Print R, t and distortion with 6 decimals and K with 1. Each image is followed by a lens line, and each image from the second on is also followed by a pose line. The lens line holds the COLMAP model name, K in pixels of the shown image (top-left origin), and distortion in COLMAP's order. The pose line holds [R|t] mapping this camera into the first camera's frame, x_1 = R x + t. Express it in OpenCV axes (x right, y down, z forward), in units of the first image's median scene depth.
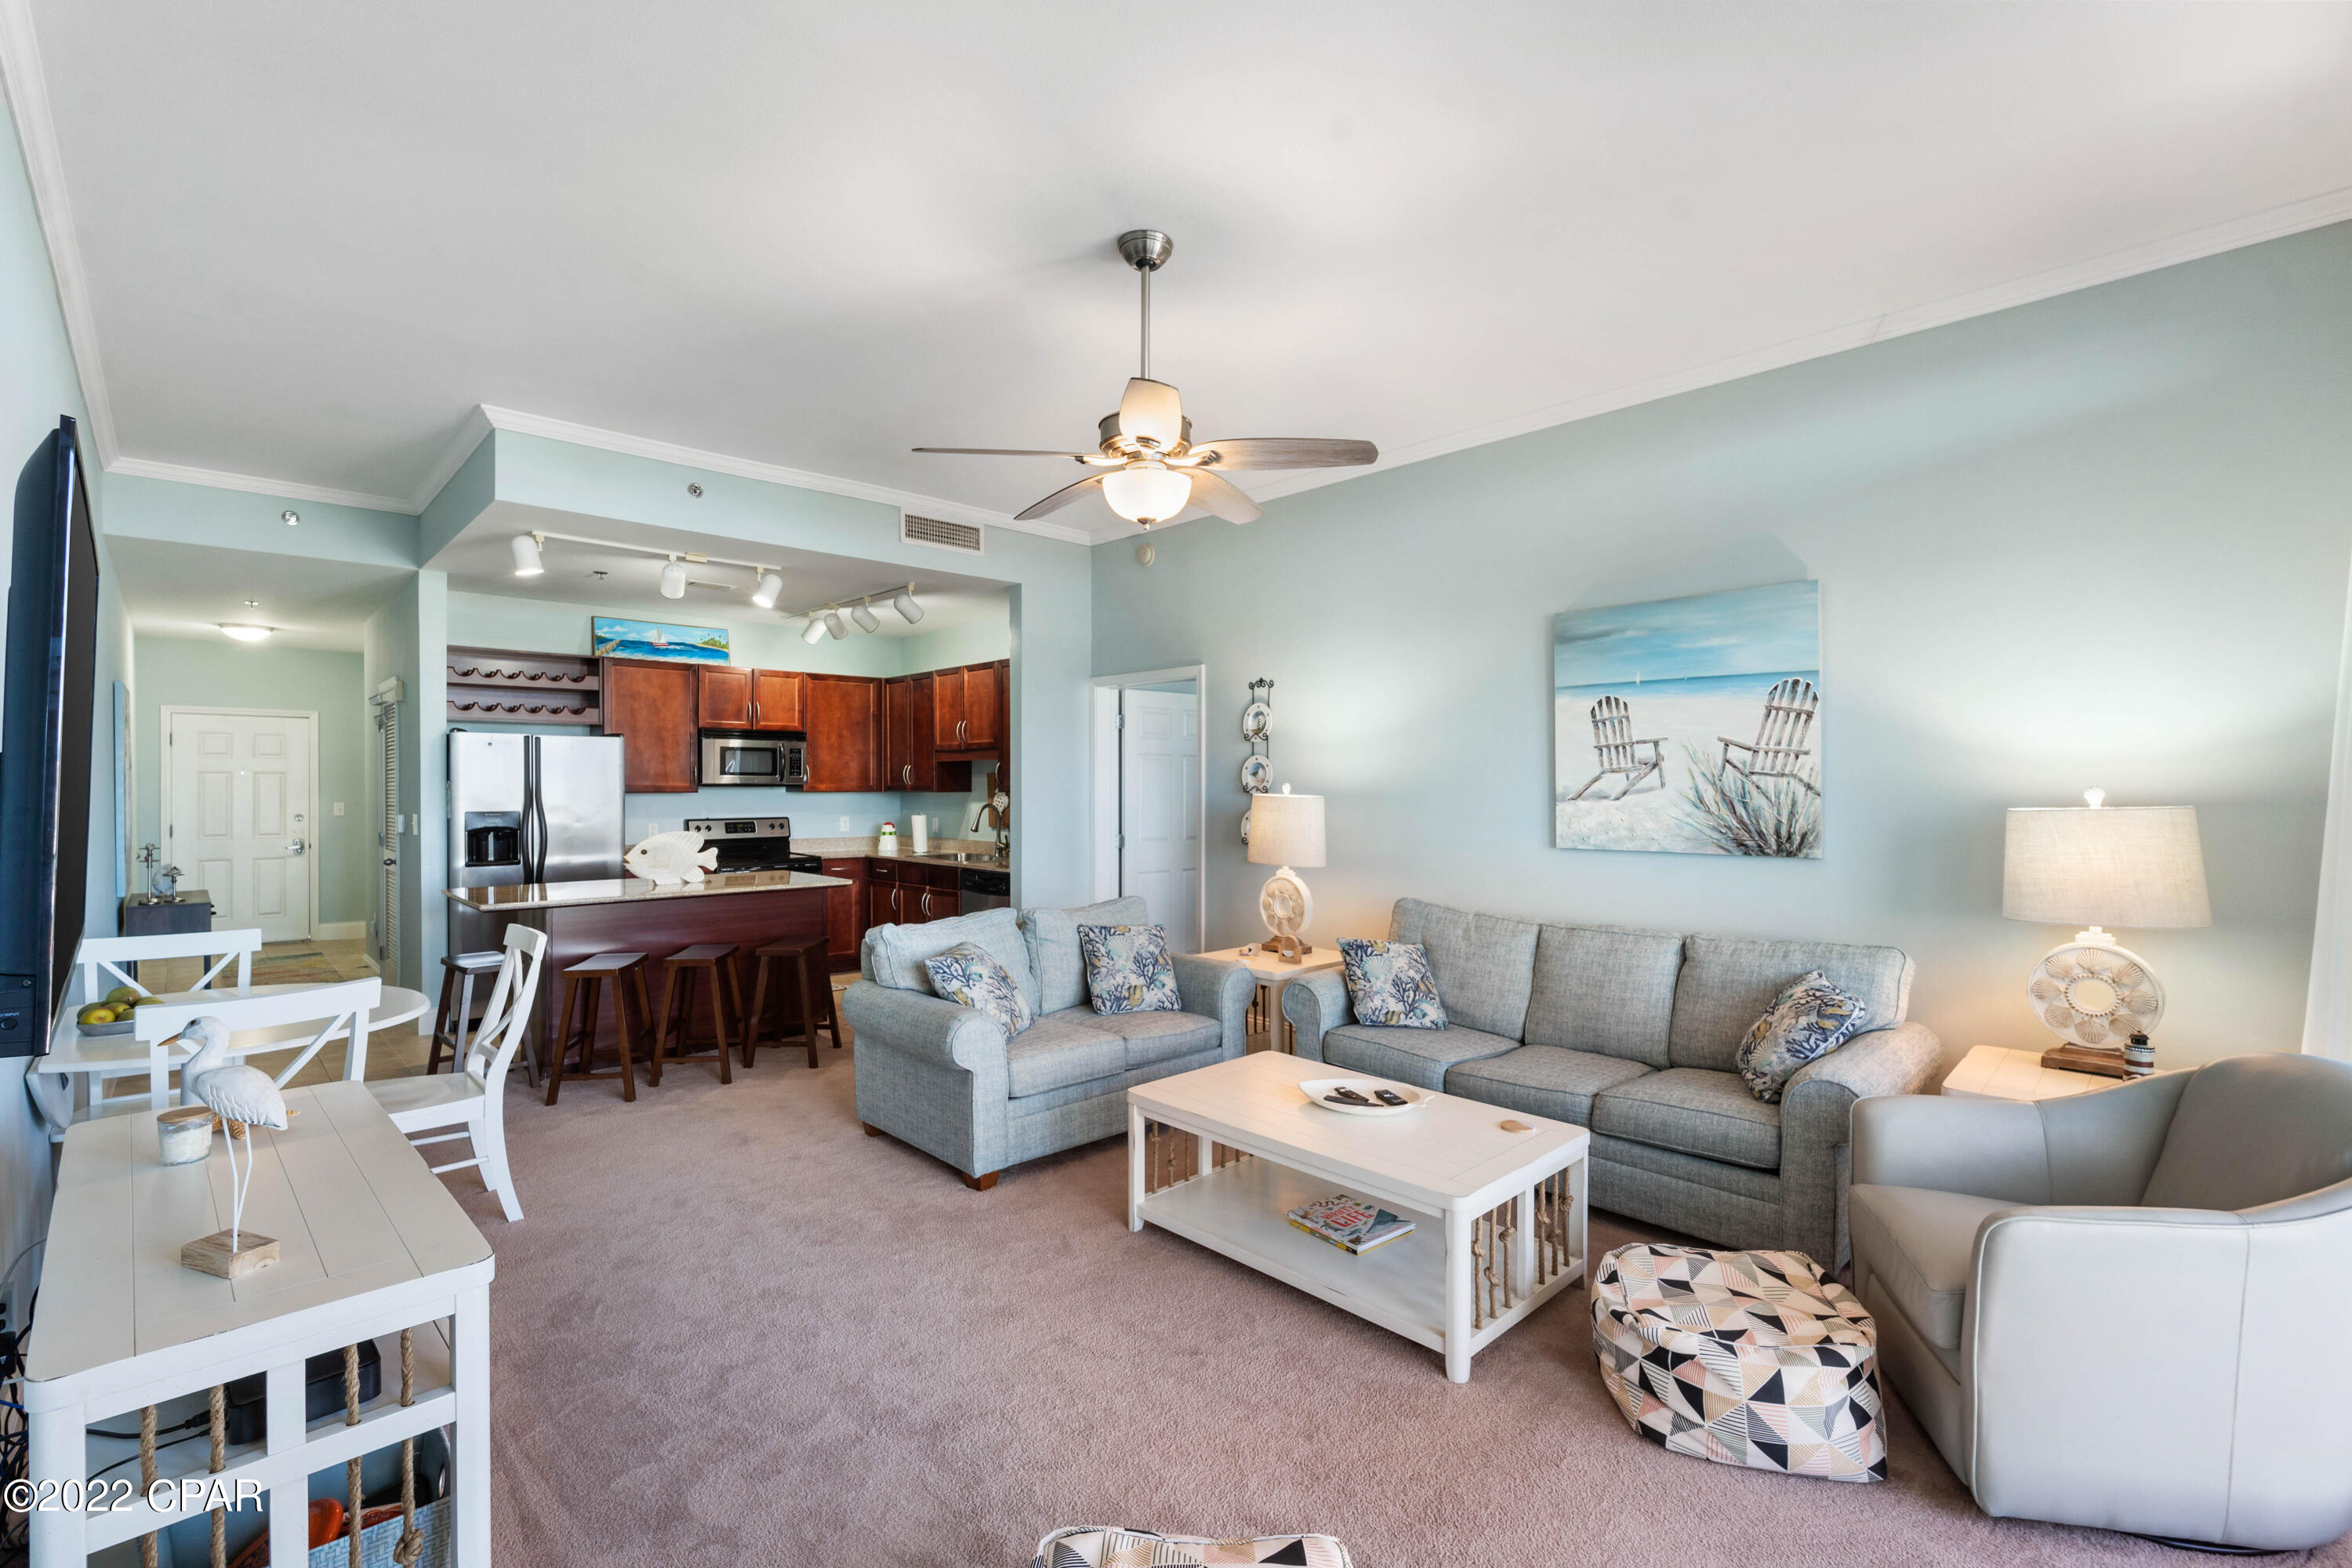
lens RADIAL K [[1047.2, 0, 1180.1], [0, 1047.2, 790.7], [0, 0, 1]] dist [-0.007192, 0.001257]
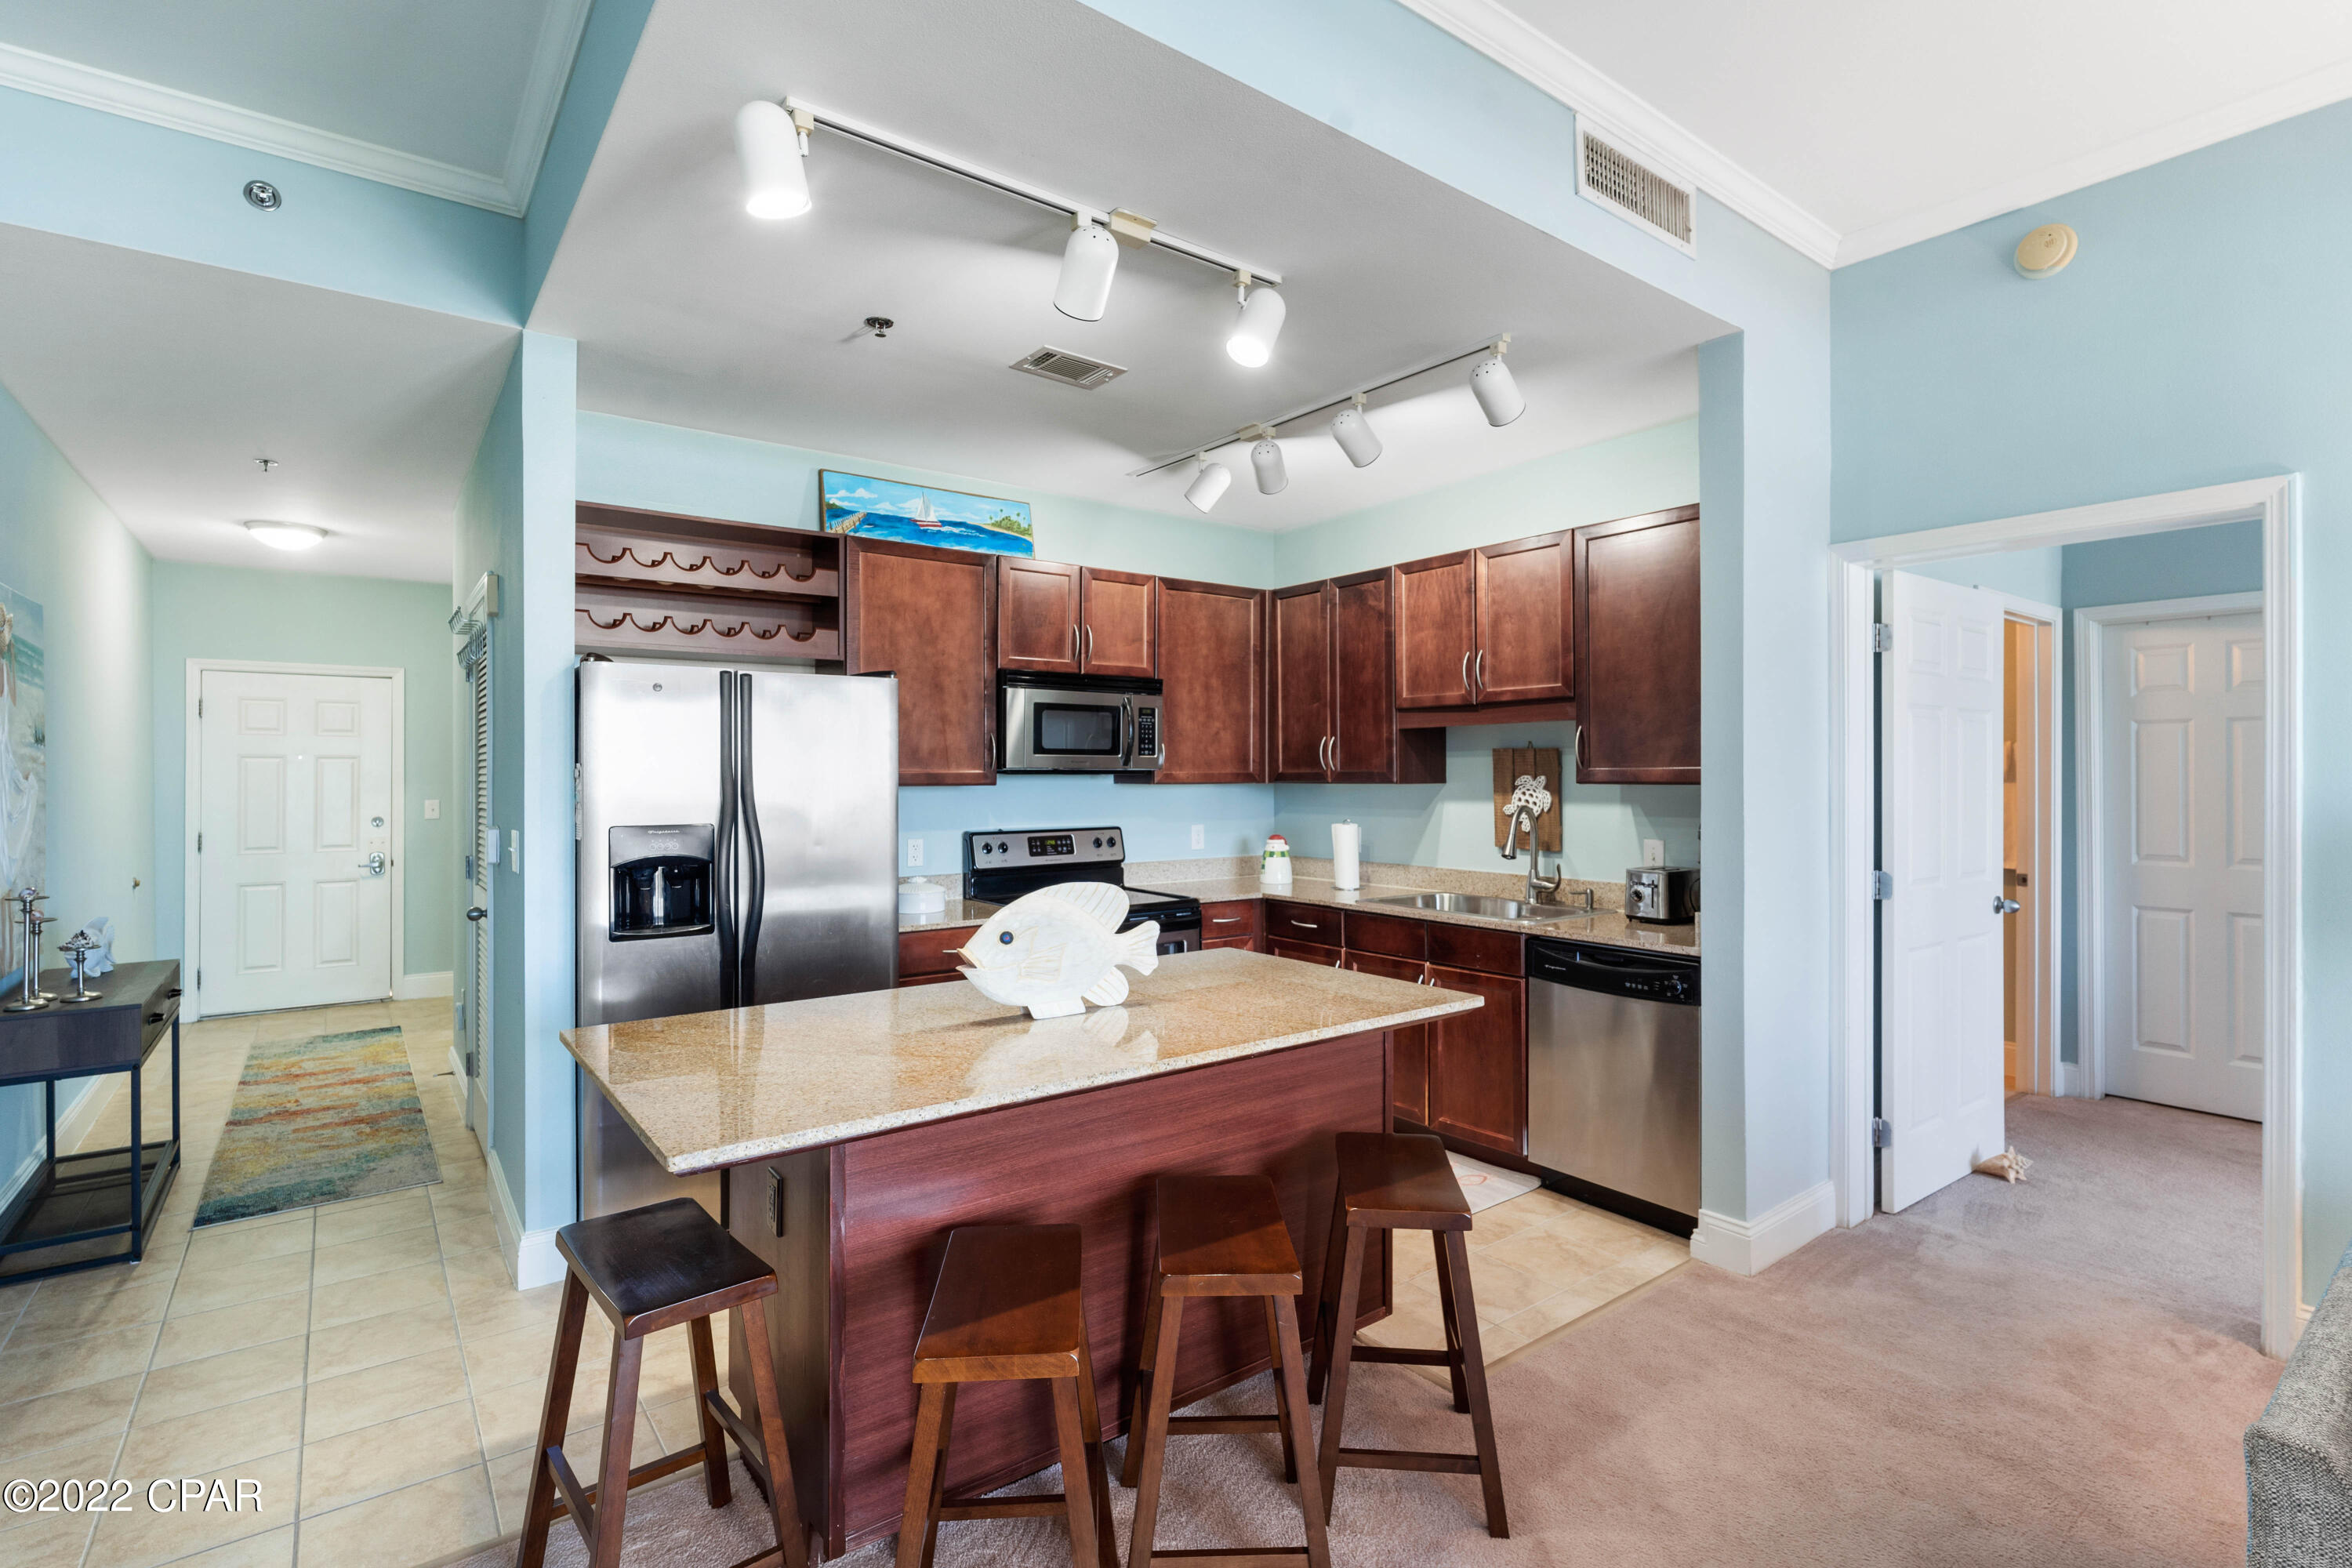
lens RADIAL K [[1105.1, 0, 1178.4], [0, 1105.1, 773.7], [0, 0, 1]] dist [-0.002813, -0.000443]
pose [[0.993445, -0.002086, -0.114295, -0.323894], [0.001387, 0.999980, -0.006187, -0.000613], [0.114306, 0.005988, 0.993428, 0.463618]]
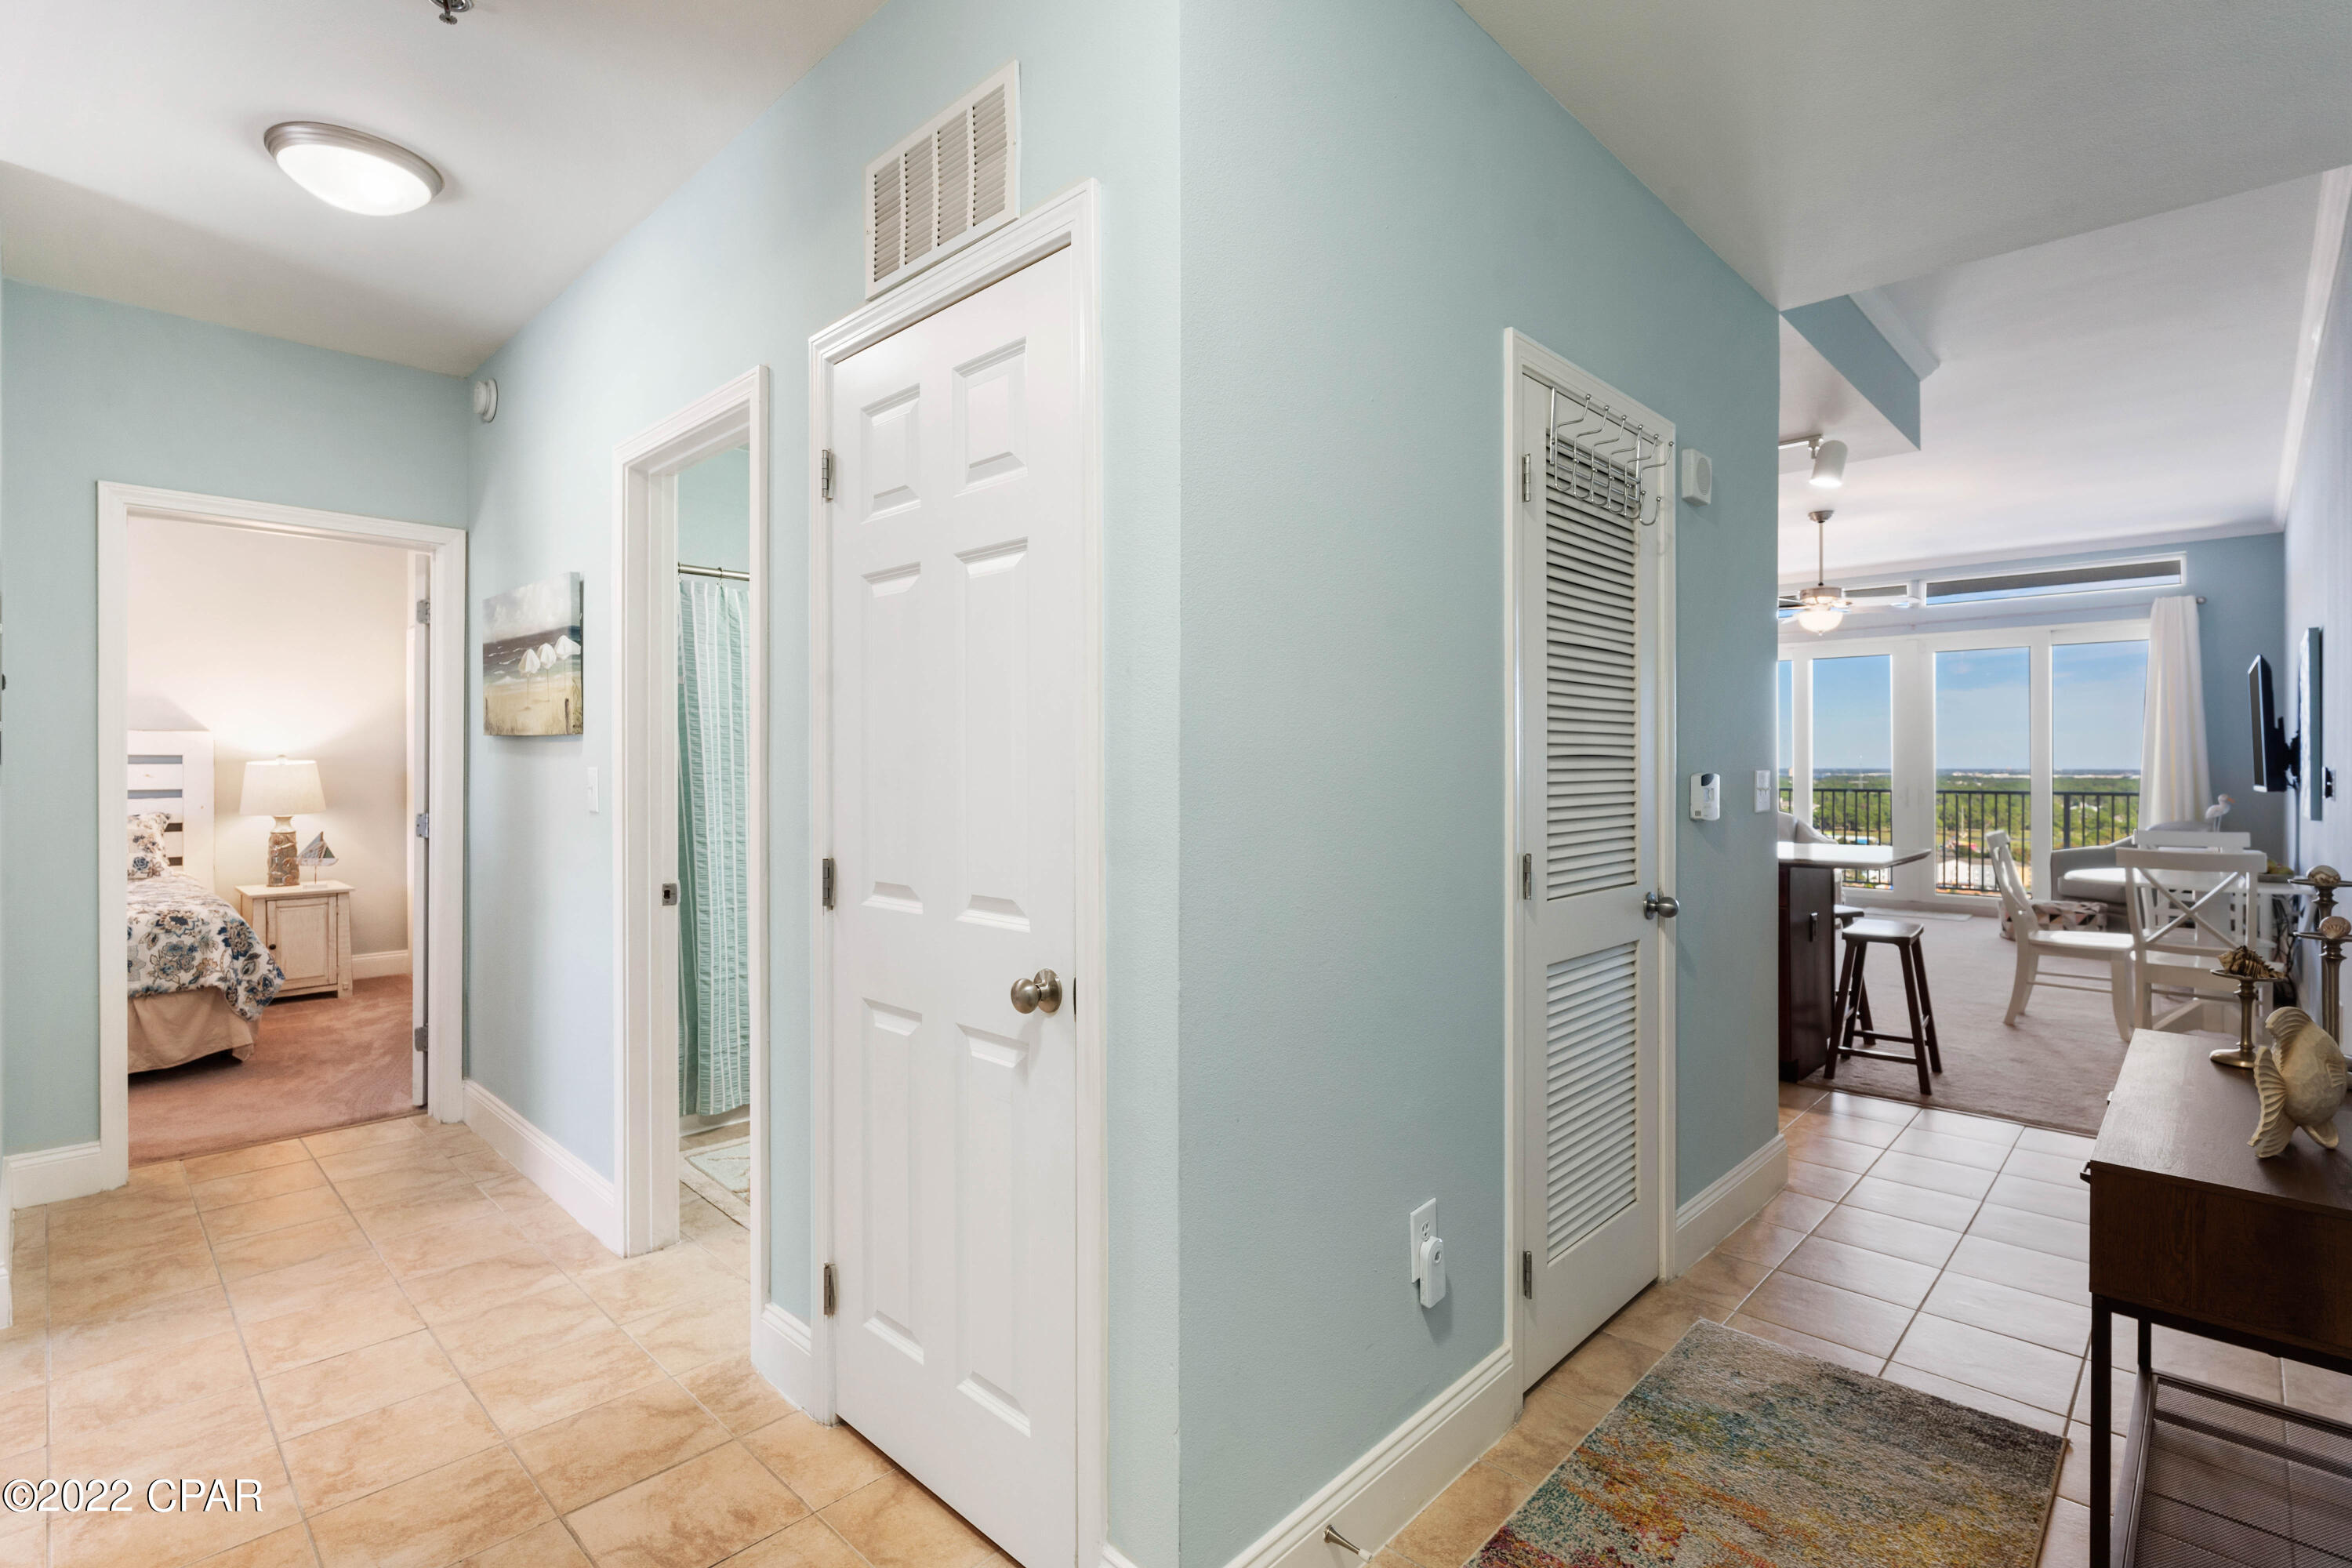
lens RADIAL K [[1105.1, 0, 1181.5], [0, 1105.1, 772.5], [0, 0, 1]] dist [-0.002813, -0.000443]
pose [[-0.043188, -0.005070, 0.999054, -1.128812], [0.009765, 0.999937, 0.005496, 0.014951], [-0.999019, 0.009993, -0.043136, 1.174149]]
